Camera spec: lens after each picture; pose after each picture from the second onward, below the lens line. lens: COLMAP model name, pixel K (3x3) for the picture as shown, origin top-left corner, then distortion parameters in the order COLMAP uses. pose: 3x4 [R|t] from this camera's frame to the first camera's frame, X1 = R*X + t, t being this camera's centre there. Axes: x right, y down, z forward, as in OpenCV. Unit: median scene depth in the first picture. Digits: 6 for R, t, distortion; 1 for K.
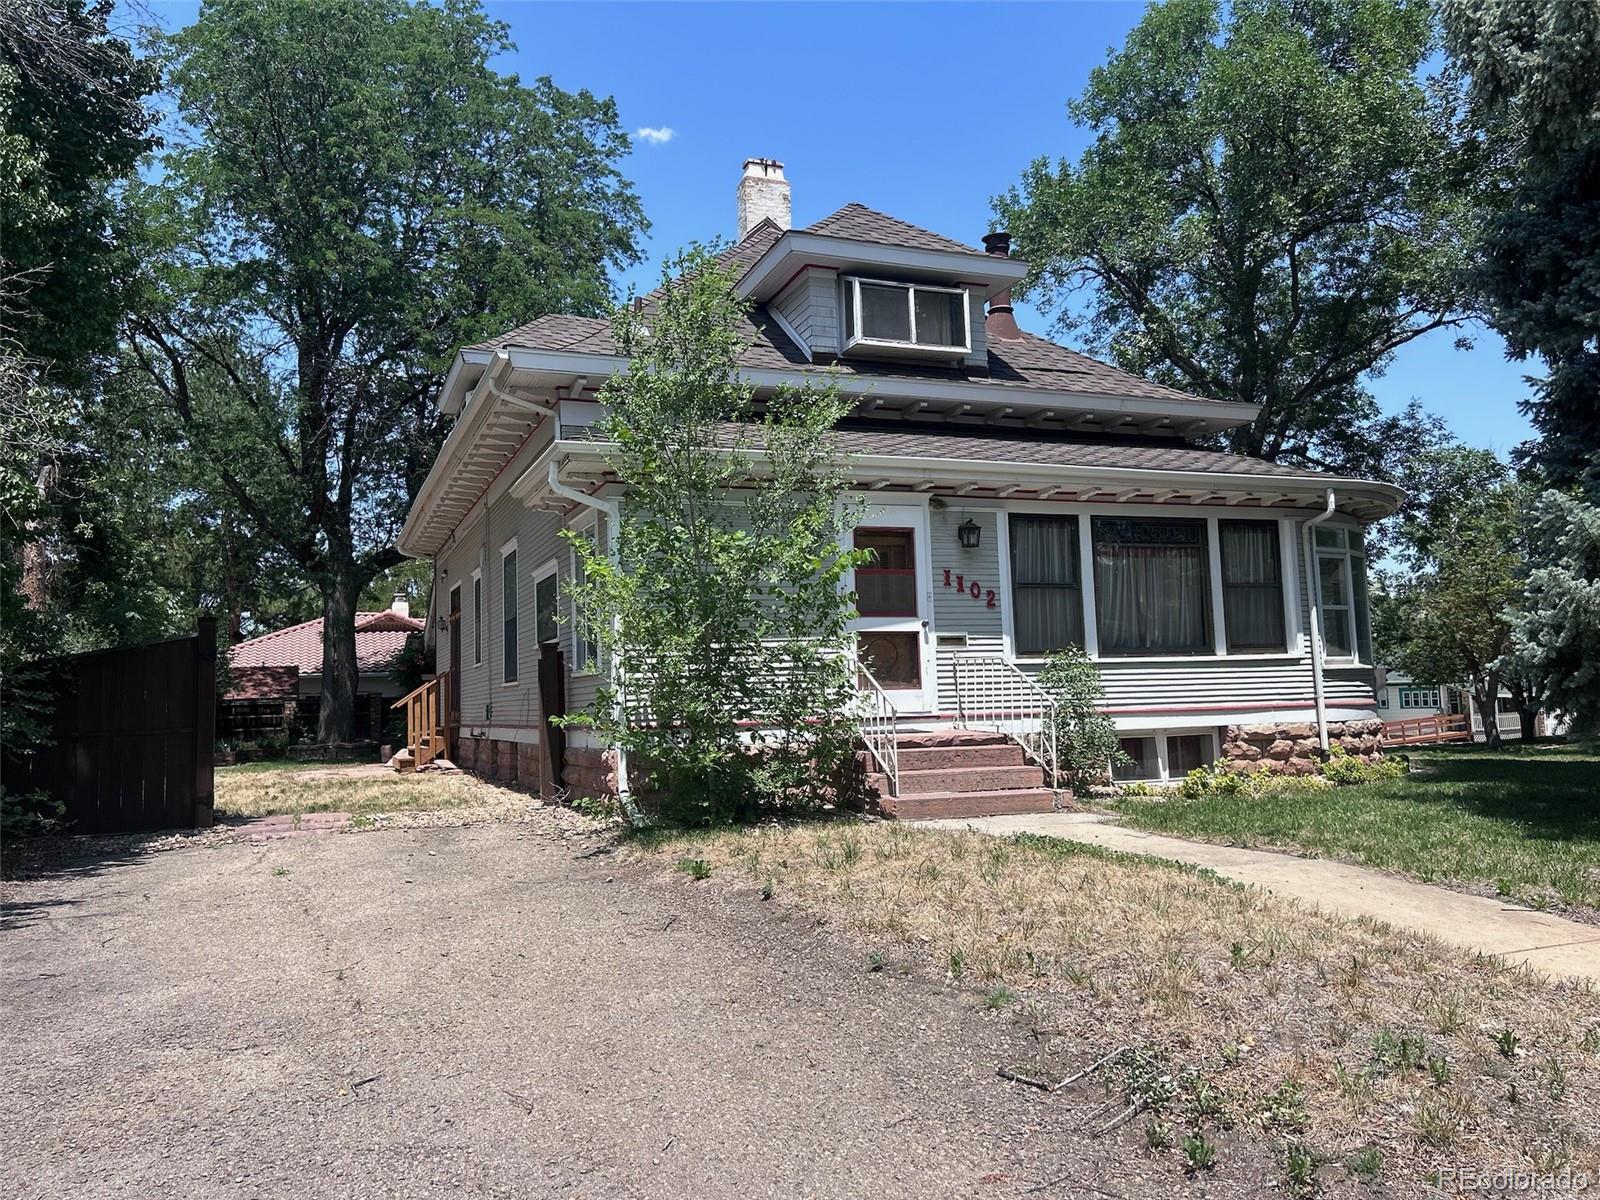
lens RADIAL K [[1217.5, 0, 794.6], [0, 1217.5, 608.7], [0, 0, 1]] dist [0.088246, -0.080236]
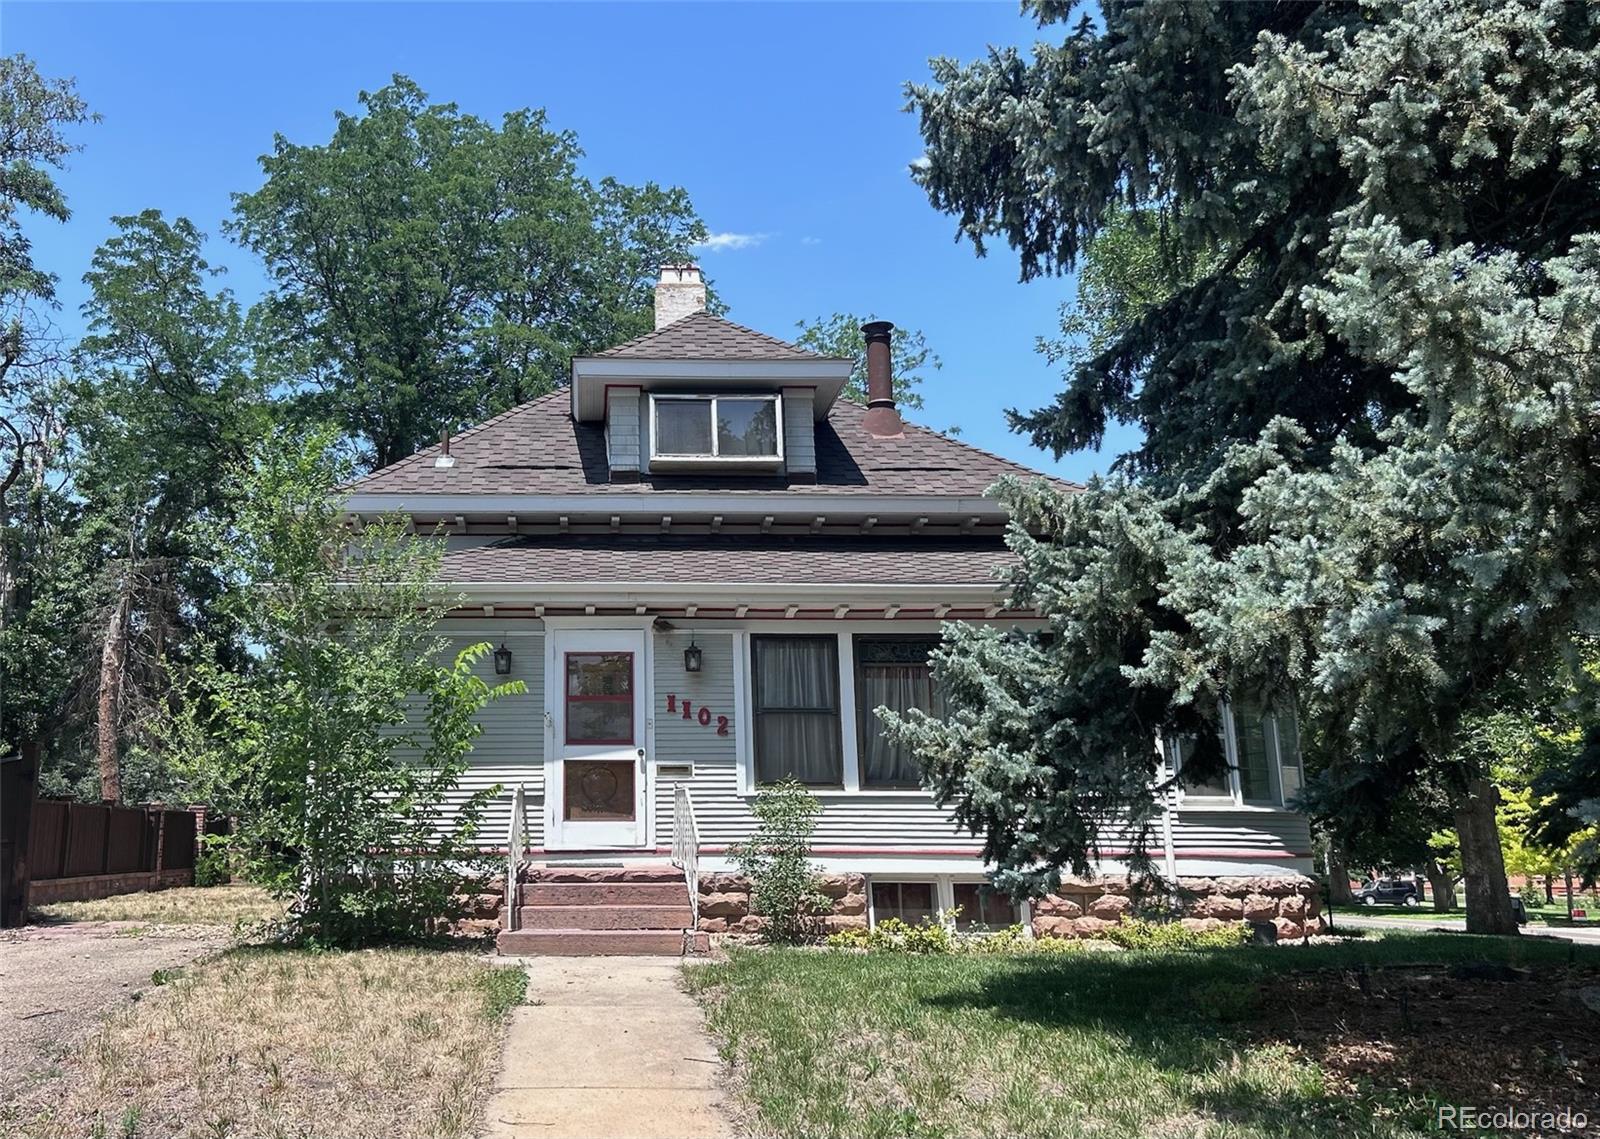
lens RADIAL K [[1555.8, 0, 798.7], [0, 1555.8, 552.4], [0, 0, 1]] dist [0.145642, -0.006193]
pose [[0.932770, -0.036425, -0.358627, 0.649308], [-0.000883, 0.994648, -0.103320, -0.016648], [0.360471, 0.096691, 0.927745, -0.112529]]
